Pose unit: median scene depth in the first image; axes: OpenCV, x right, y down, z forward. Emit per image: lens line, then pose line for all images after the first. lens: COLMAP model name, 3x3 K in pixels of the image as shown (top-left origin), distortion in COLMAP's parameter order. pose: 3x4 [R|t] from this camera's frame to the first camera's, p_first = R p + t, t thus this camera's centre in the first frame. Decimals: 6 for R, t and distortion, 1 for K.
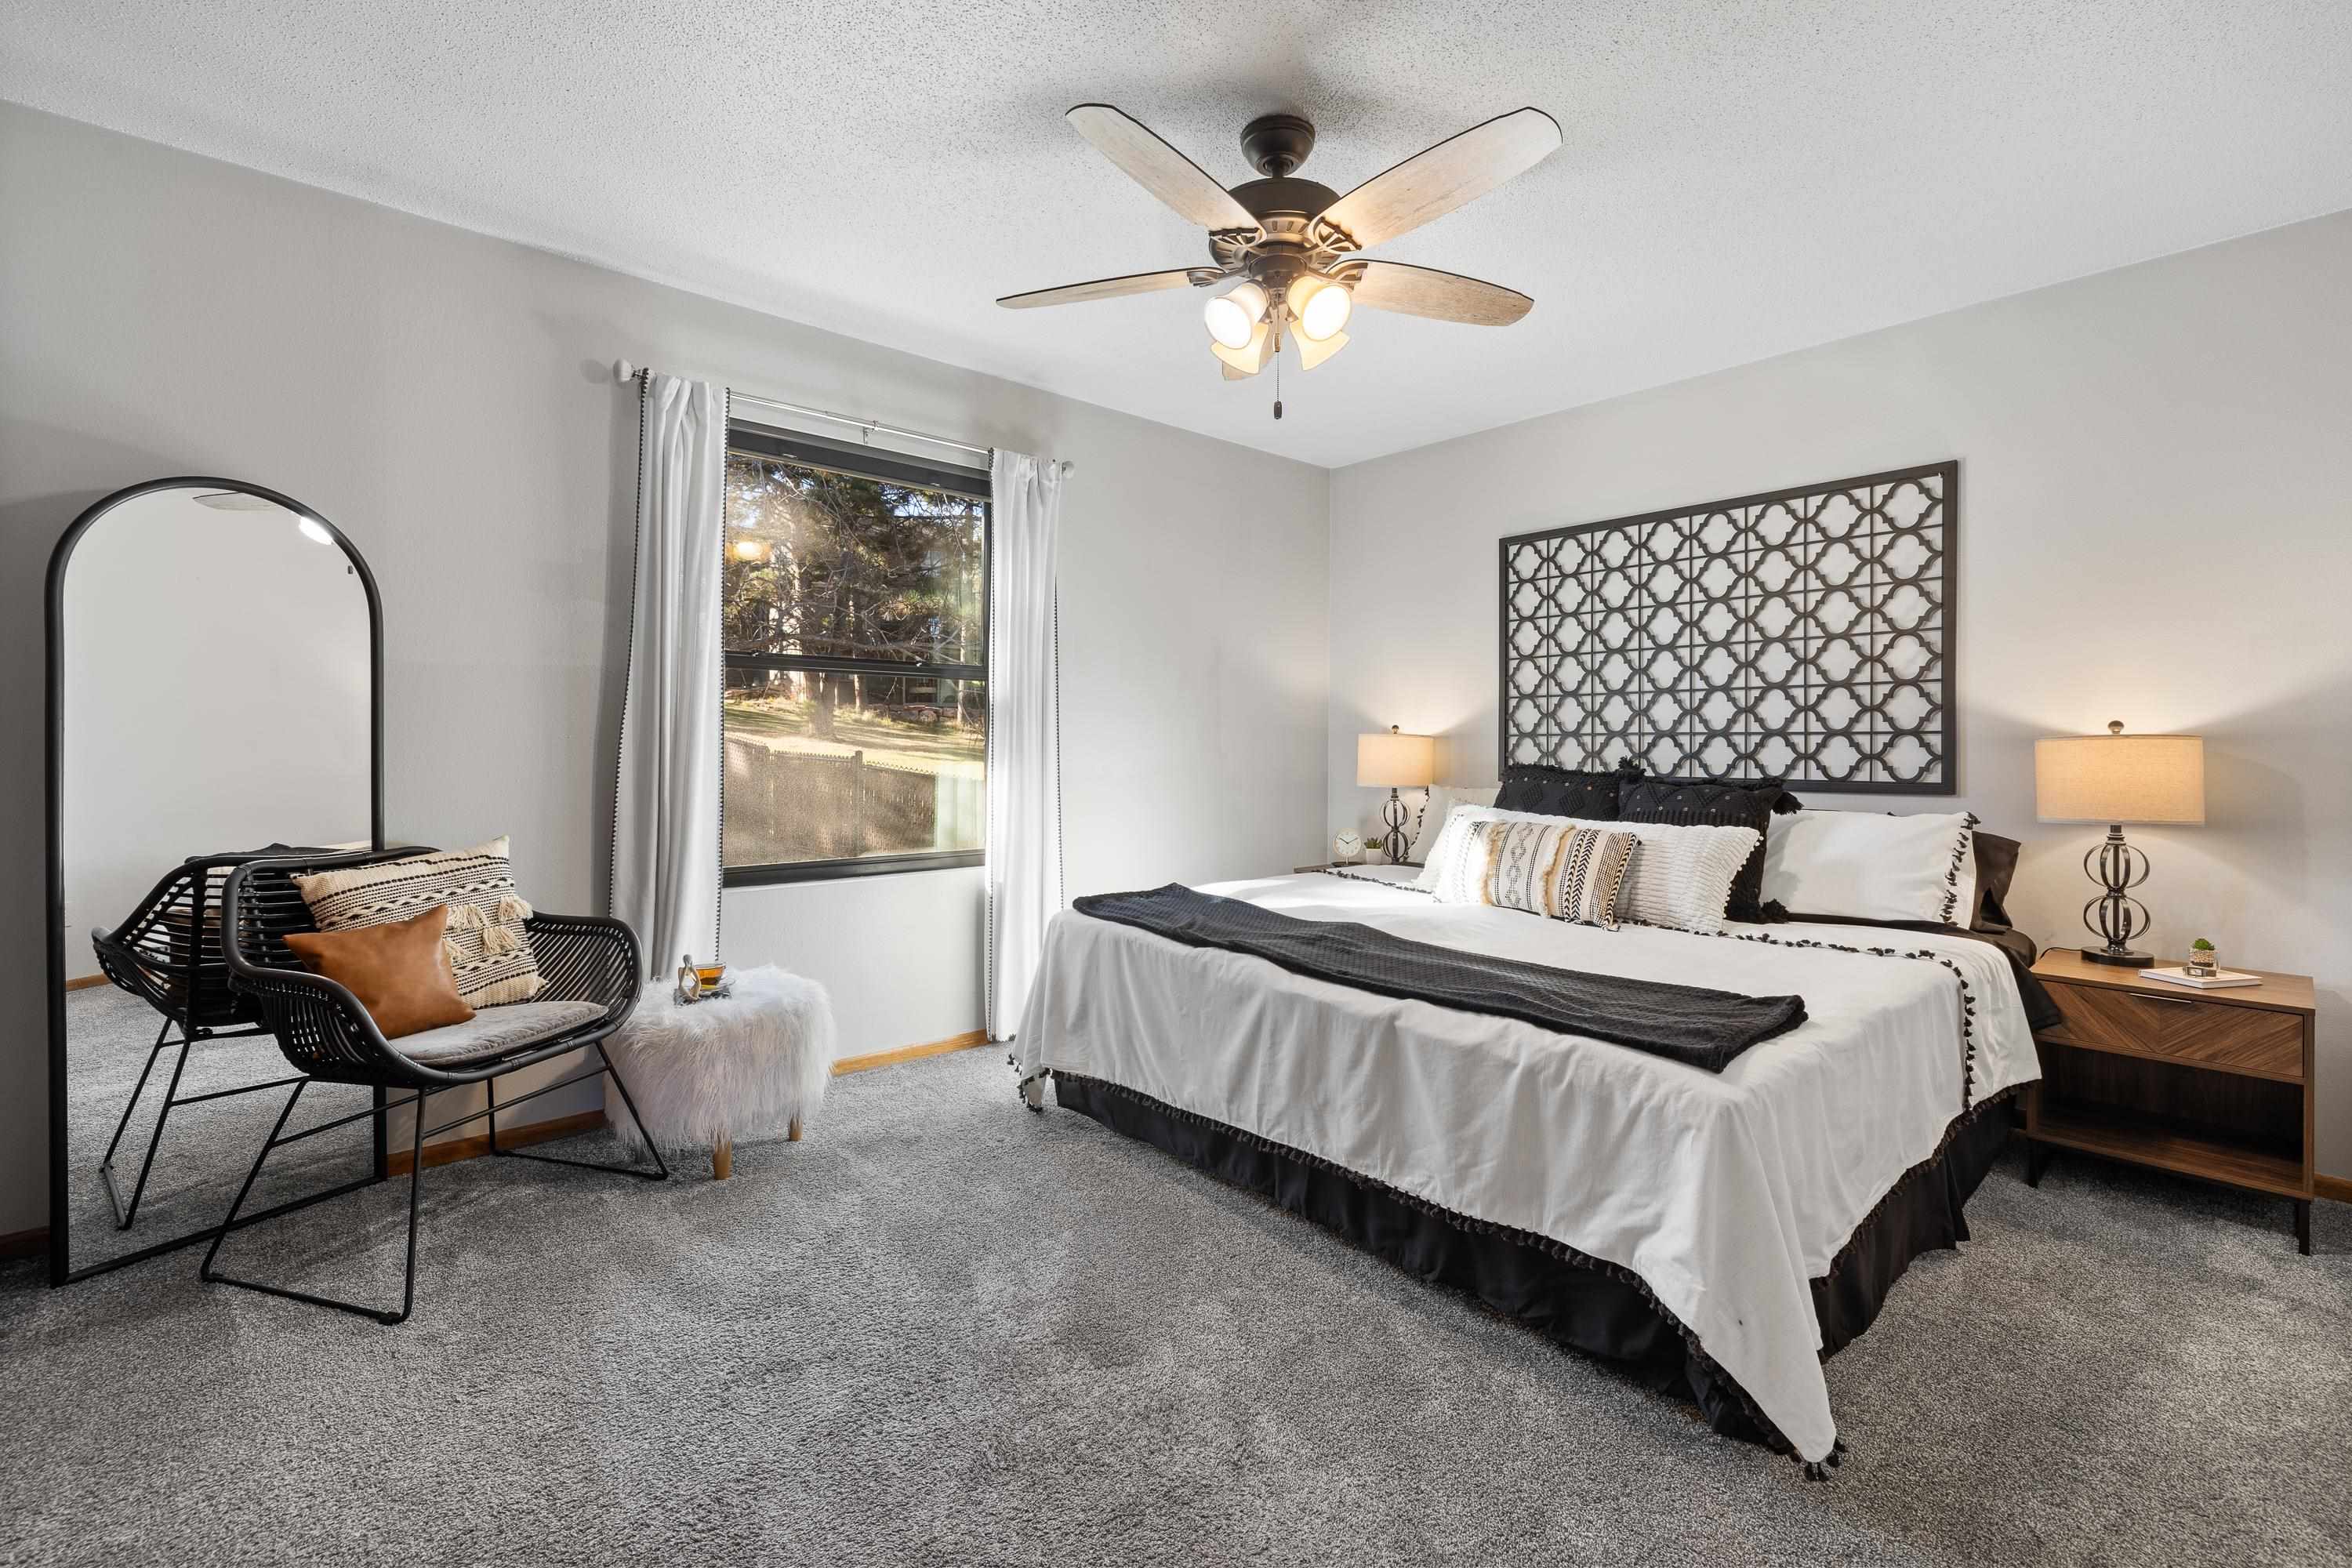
lens RADIAL K [[989.8, 0, 1186.3], [0, 989.8, 762.2], [0, 0, 1]] dist [-0.001824, 0.000401]
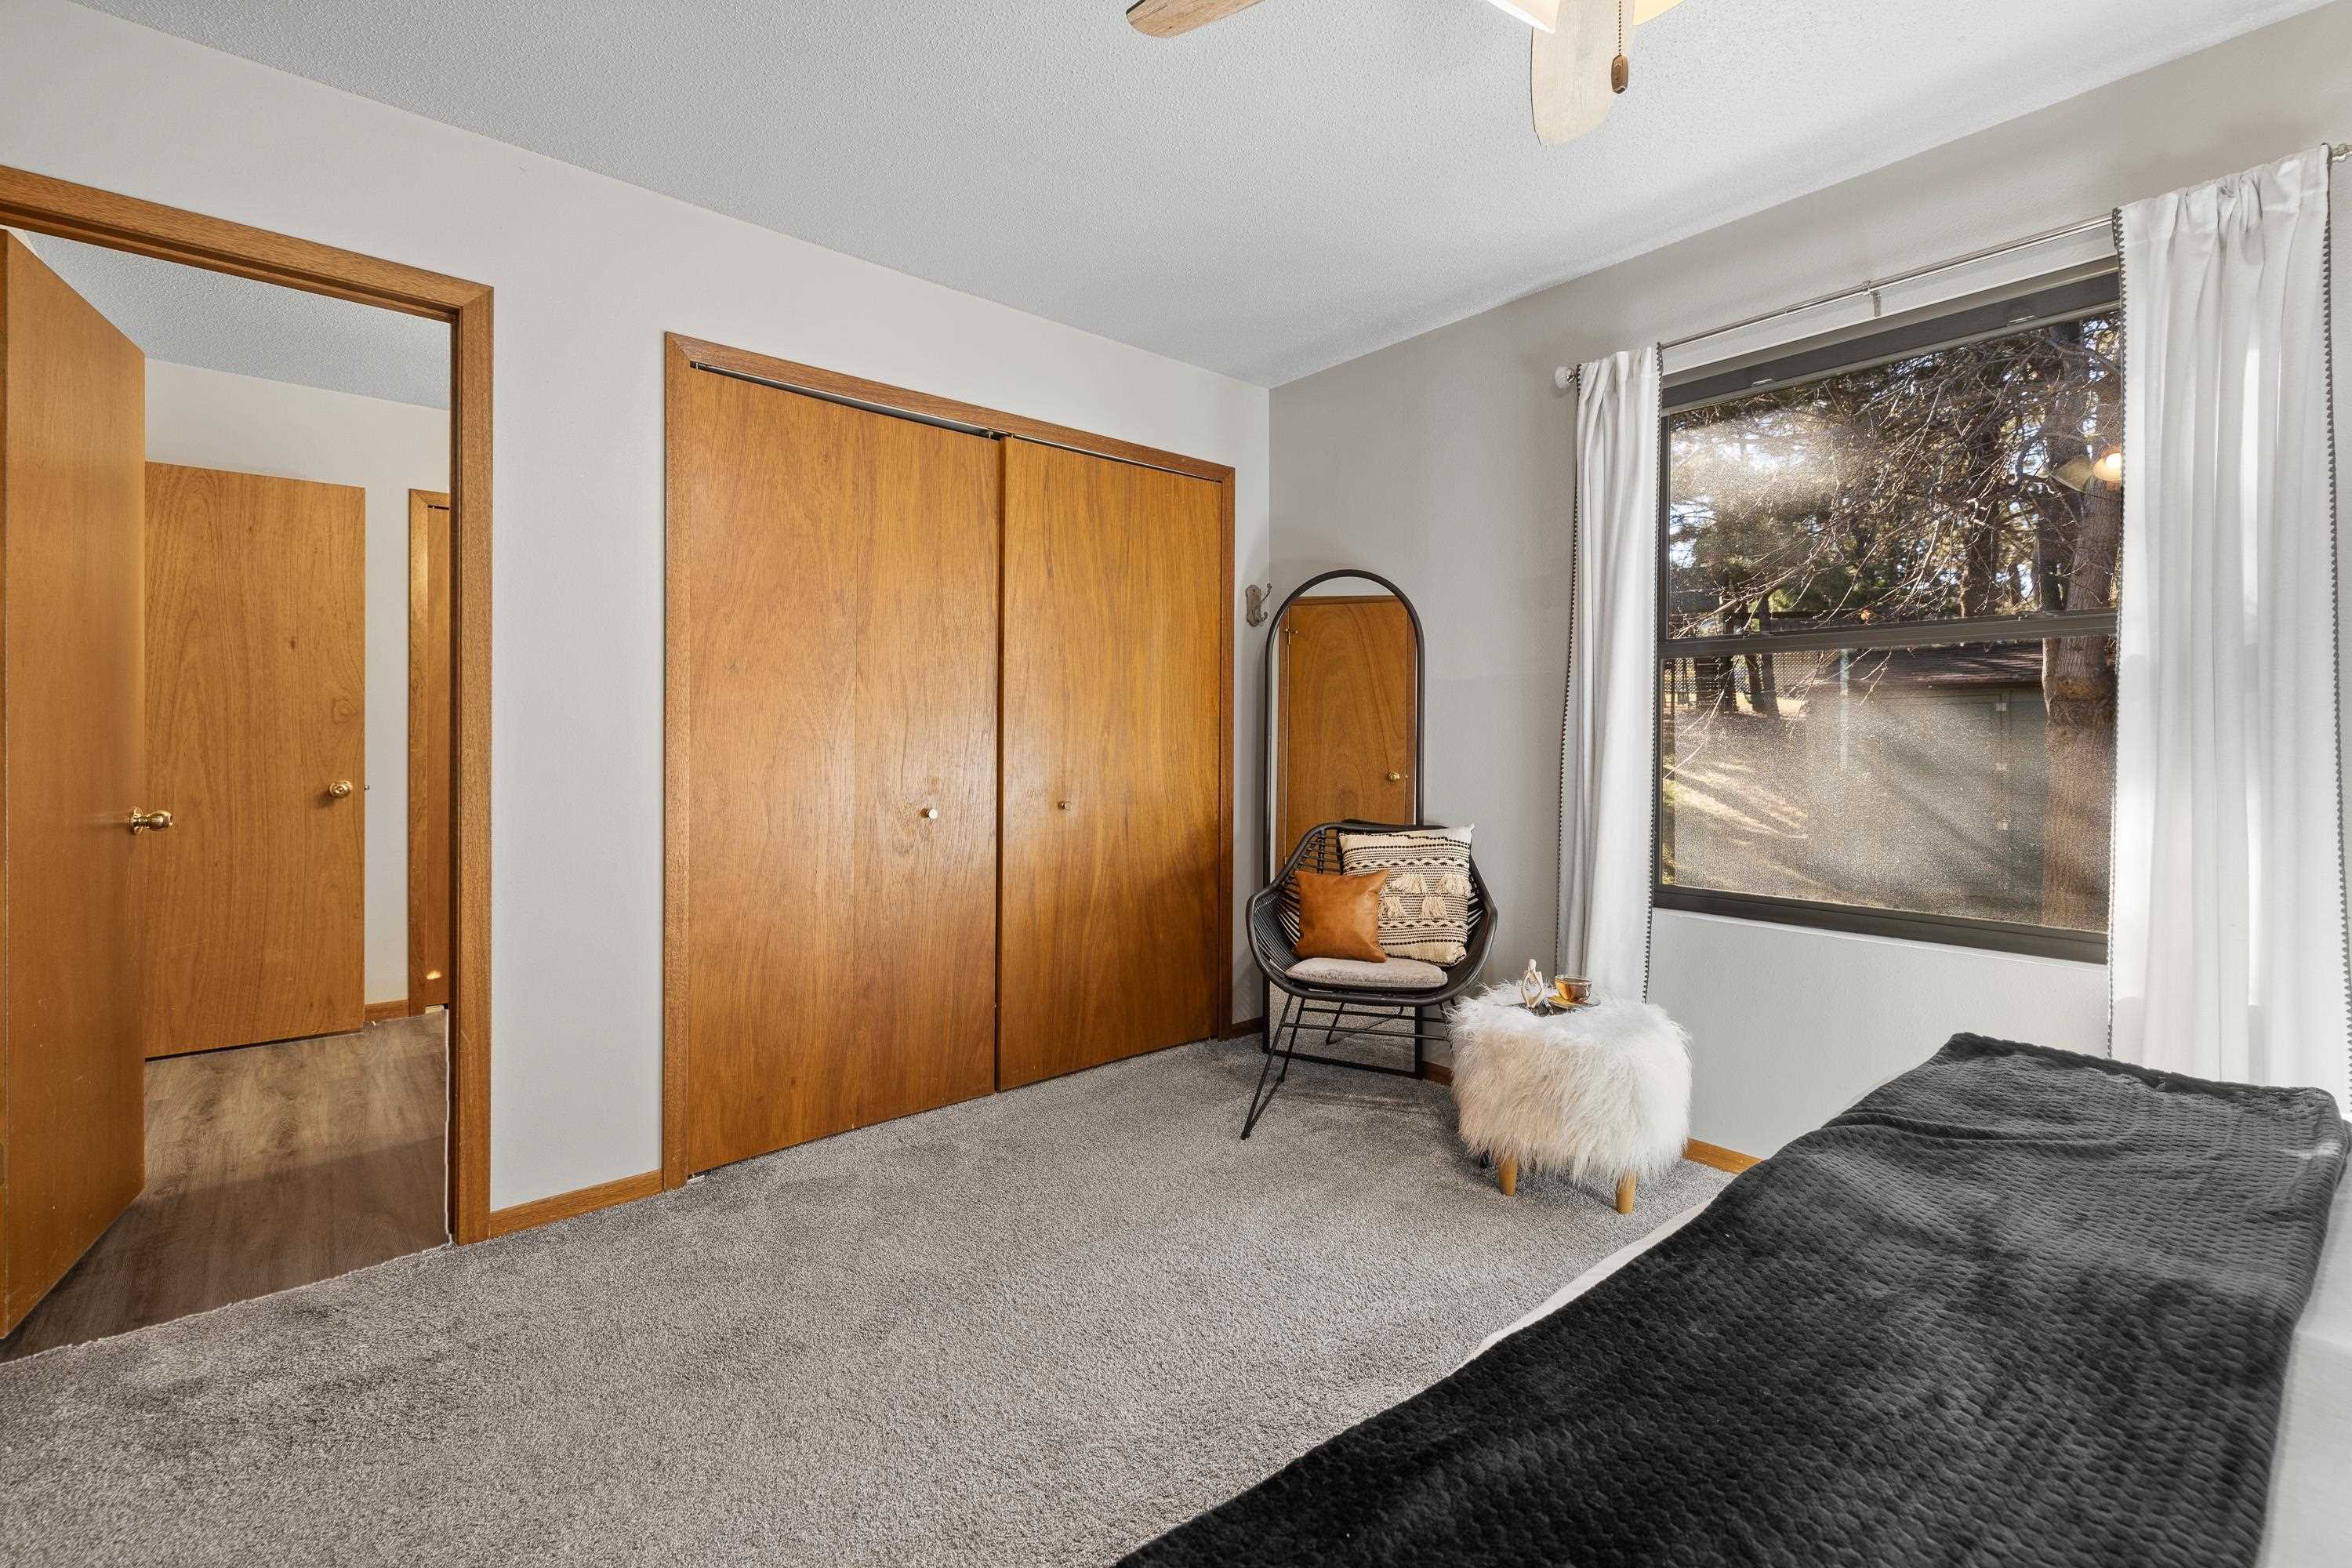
lens RADIAL K [[989.8, 0, 1186.3], [0, 989.8, 762.2], [0, 0, 1]] dist [-0.001824, 0.000401]
pose [[0.002369, 0.013959, -0.999900, 0.492423], [-0.024712, 0.999598, 0.013896, -0.006815], [0.999692, 0.024676, 0.002712, 0.674072]]
